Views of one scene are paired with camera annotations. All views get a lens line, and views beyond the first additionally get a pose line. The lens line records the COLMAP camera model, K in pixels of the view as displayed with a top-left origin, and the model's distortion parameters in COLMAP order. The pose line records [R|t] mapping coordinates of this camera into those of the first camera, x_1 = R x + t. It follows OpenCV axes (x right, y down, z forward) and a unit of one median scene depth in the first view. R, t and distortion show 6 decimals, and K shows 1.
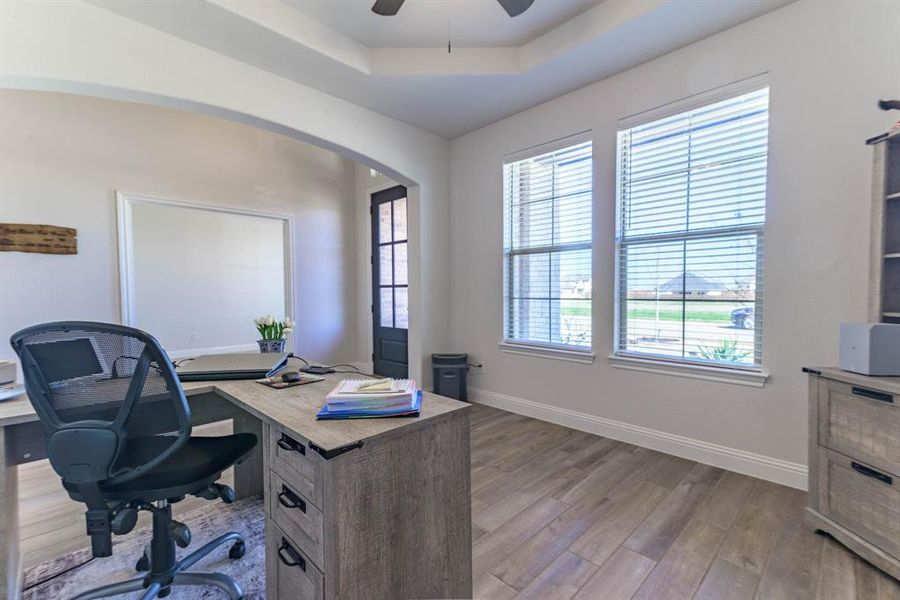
lens RADIAL K [[404.0, 0, 452.7], [0, 404.0, 297.3], [0, 0, 1]] dist [0.010920, -0.001154]
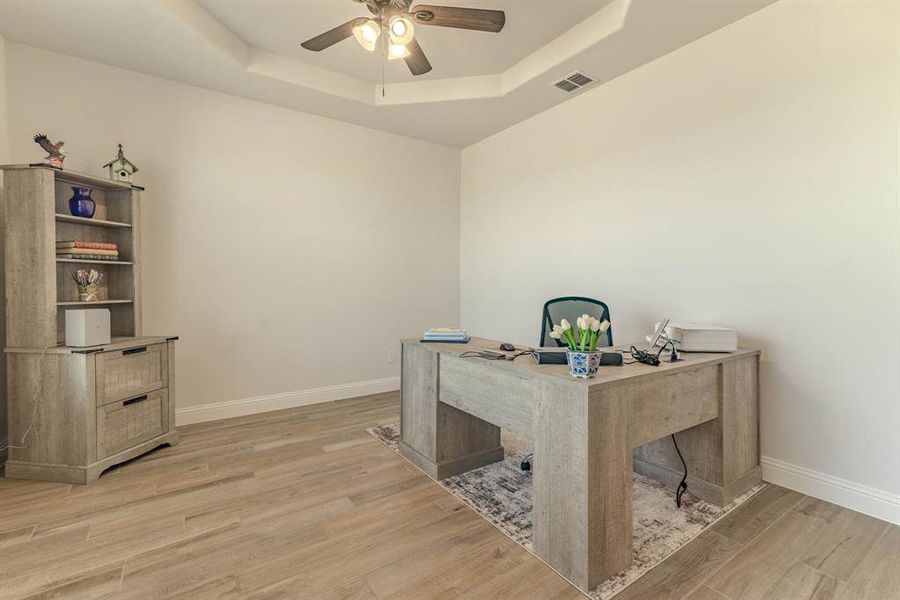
lens RADIAL K [[404.0, 0, 466.5], [0, 404.0, 287.9], [0, 0, 1]] dist [0.010920, -0.001154]
pose [[-0.990117, -0.003149, 0.140206, -0.257901], [-0.000644, 0.999839, 0.017909, -0.018715], [-0.140240, 0.017641, -0.989960, 1.327493]]
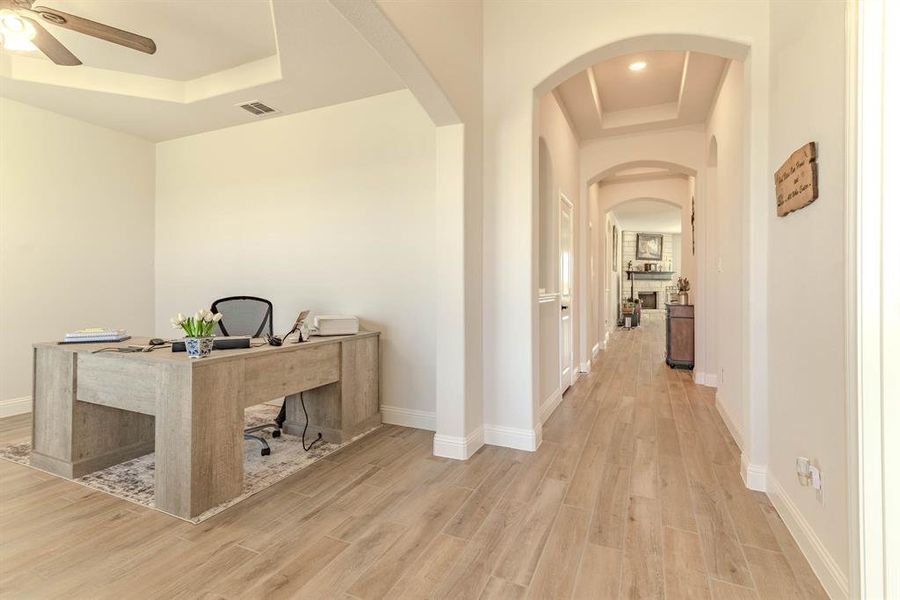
lens RADIAL K [[404.0, 0, 461.2], [0, 404.0, 286.9], [0, 0, 1]] dist [0.010920, -0.001154]
pose [[-0.923305, -0.003747, -0.384050, -0.487550], [-0.008329, 0.999913, 0.010269, -0.022569], [0.383978, 0.012680, -0.923255, 1.591600]]
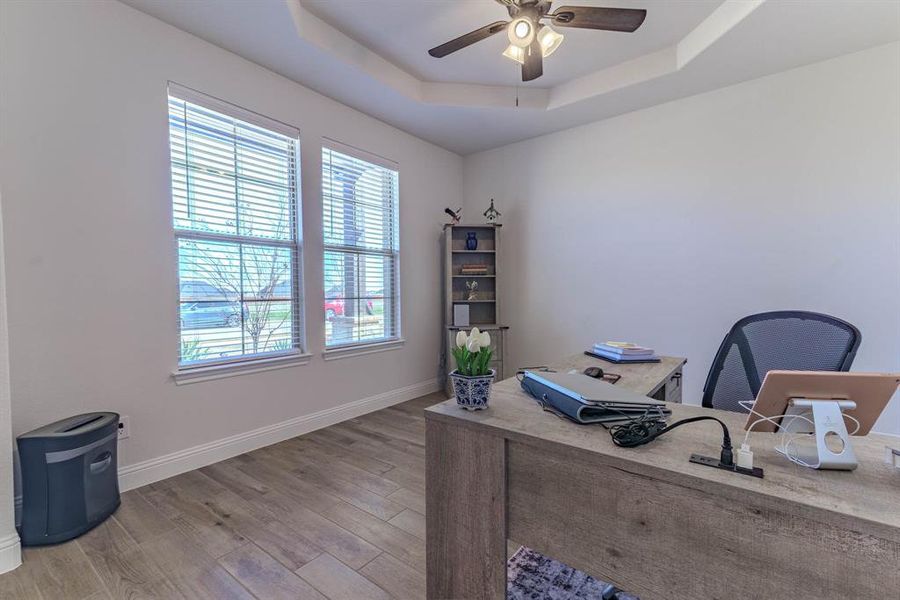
lens RADIAL K [[404.0, 0, 456.7], [0, 404.0, 299.0], [0, 0, 1]] dist [0.010920, -0.001154]
pose [[-0.160694, -0.021973, 0.986760, -0.757326], [0.018830, 0.999502, 0.025323, -0.016135], [-0.986825, 0.022650, -0.160200, 0.847788]]
